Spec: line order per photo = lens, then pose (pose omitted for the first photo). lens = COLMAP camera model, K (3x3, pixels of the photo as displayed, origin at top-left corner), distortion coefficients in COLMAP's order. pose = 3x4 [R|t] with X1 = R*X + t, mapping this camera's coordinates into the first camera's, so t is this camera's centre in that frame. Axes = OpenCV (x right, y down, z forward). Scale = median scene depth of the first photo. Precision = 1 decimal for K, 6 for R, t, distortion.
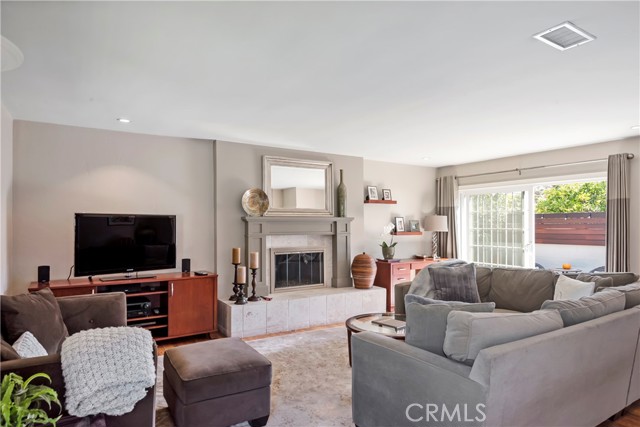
lens RADIAL K [[387.5, 0, 320.0], [0, 387.5, 213.5], [0, 0, 1]] dist [0.005414, 0.001121]
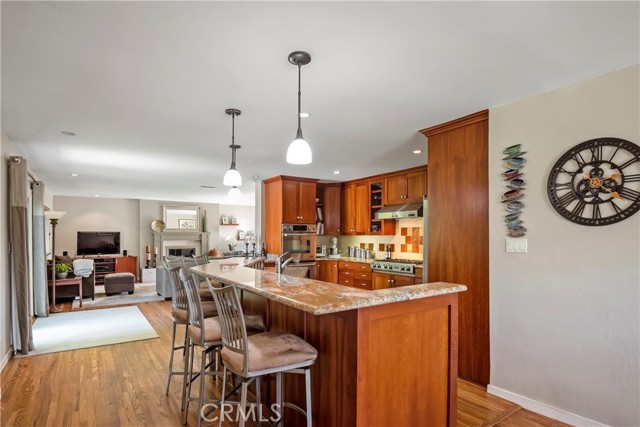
lens RADIAL K [[346.8, 0, 318.9], [0, 346.8, 224.6], [0, 0, 1]] dist [-0.004715, -0.001000]
pose [[0.999374, -0.003296, 0.035232, 0.701165], [0.003490, 0.999979, -0.005437, -0.021710], [-0.035214, 0.005556, 0.999364, -1.063836]]
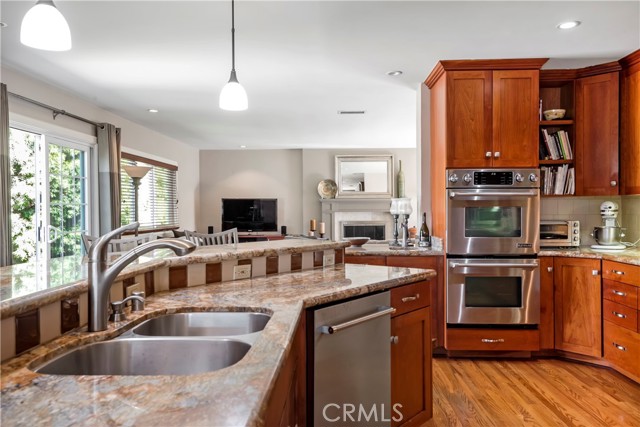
lens RADIAL K [[527.6, 0, 321.2], [0, 527.6, 223.1], [0, 0, 1]] dist [0.000699, -0.000601]
pose [[0.816993, 0.010099, -0.576560, 0.941827], [0.017363, 0.998962, 0.042102, 0.015213], [0.576387, -0.044408, 0.815970, -0.620353]]
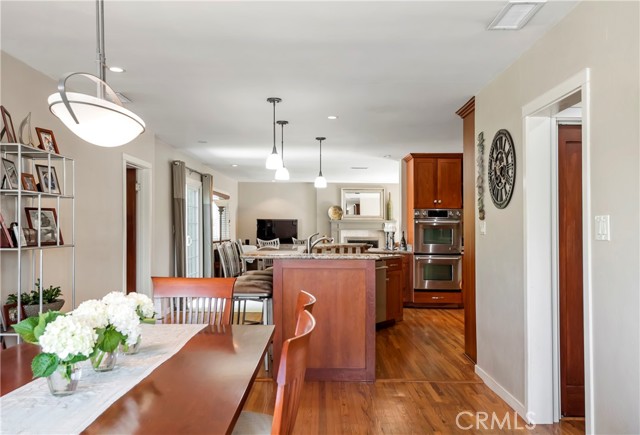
lens RADIAL K [[597.5, 0, 320.0], [0, 597.5, 217.5], [0, 0, 1]] dist [0.124636, 0.000453]
pose [[0.836188, -0.005583, -0.548414, 1.401376], [0.008242, 0.999963, 0.002387, -0.012449], [0.548381, -0.006516, 0.836203, -1.540034]]
